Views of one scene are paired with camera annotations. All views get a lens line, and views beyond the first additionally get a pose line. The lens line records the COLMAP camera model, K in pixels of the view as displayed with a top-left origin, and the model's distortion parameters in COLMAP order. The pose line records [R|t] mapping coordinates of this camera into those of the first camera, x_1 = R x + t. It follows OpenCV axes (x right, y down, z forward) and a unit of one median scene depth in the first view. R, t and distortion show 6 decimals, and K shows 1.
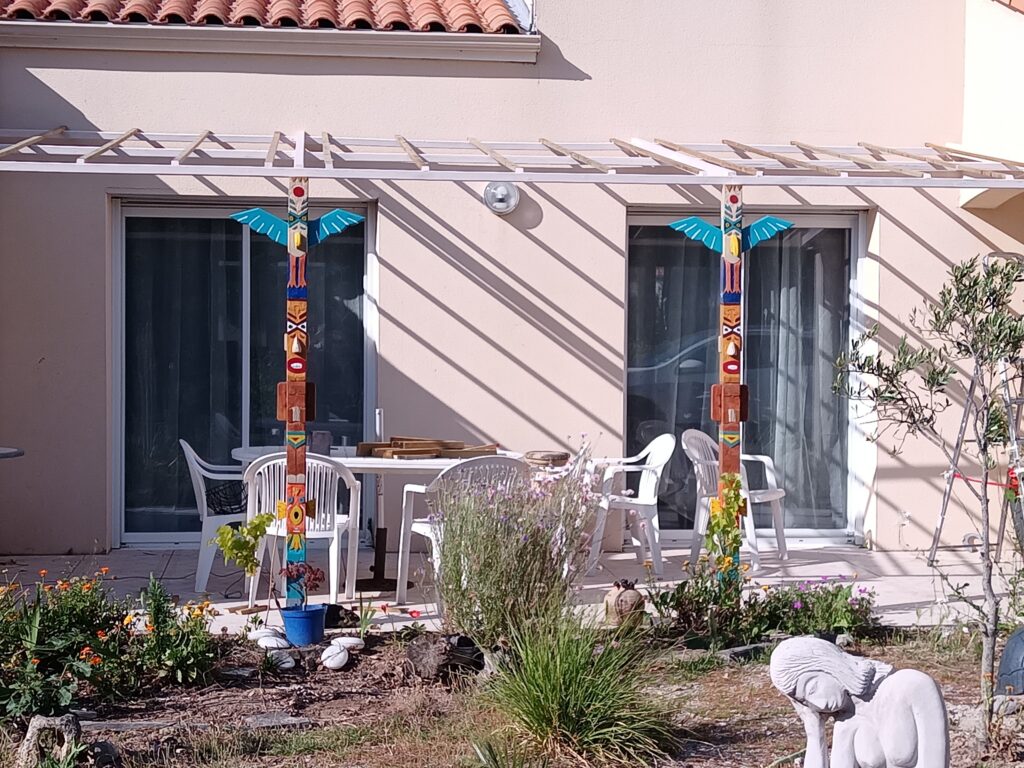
lens RADIAL K [[1676.1, 0, 512.4], [0, 1676.1, 354.0], [0, 0, 1]] dist [0.114400, 0.004283]
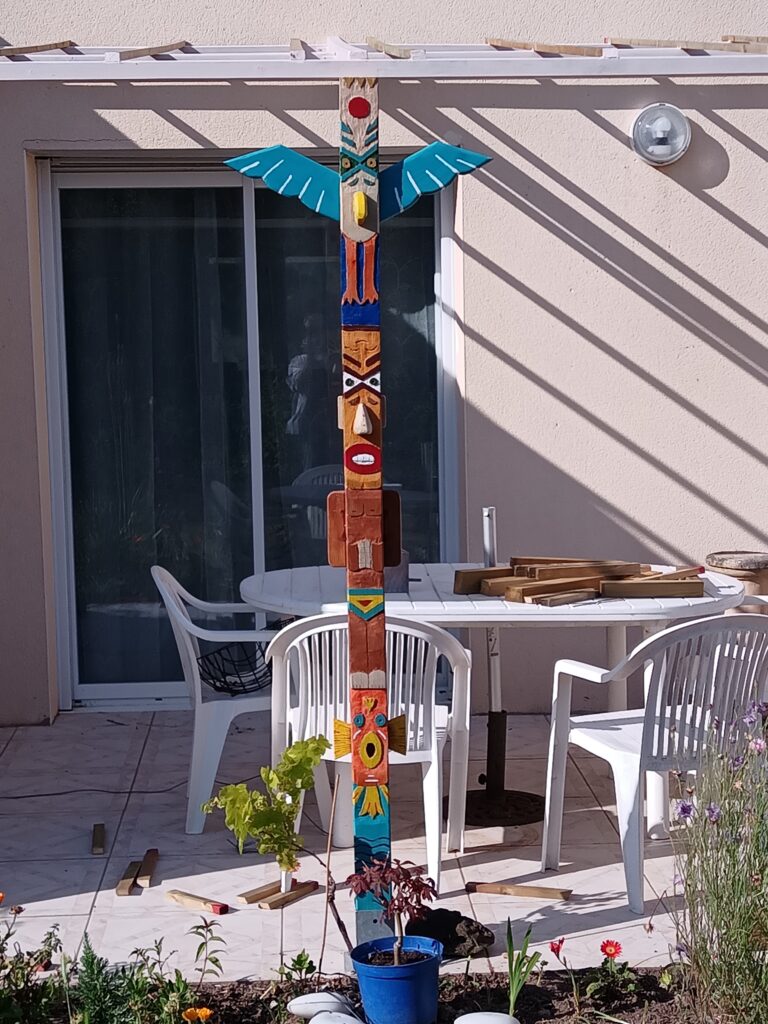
lens RADIAL K [[1676.1, 0, 384.0], [0, 1676.1, 512.0], [0, 0, 1]] dist [0.114400, 0.004283]
pose [[0.997109, -0.015930, -0.074294, -0.074055], [0.023089, 0.995064, 0.096517, -0.022581], [0.072390, -0.097953, 0.992555, 0.432710]]
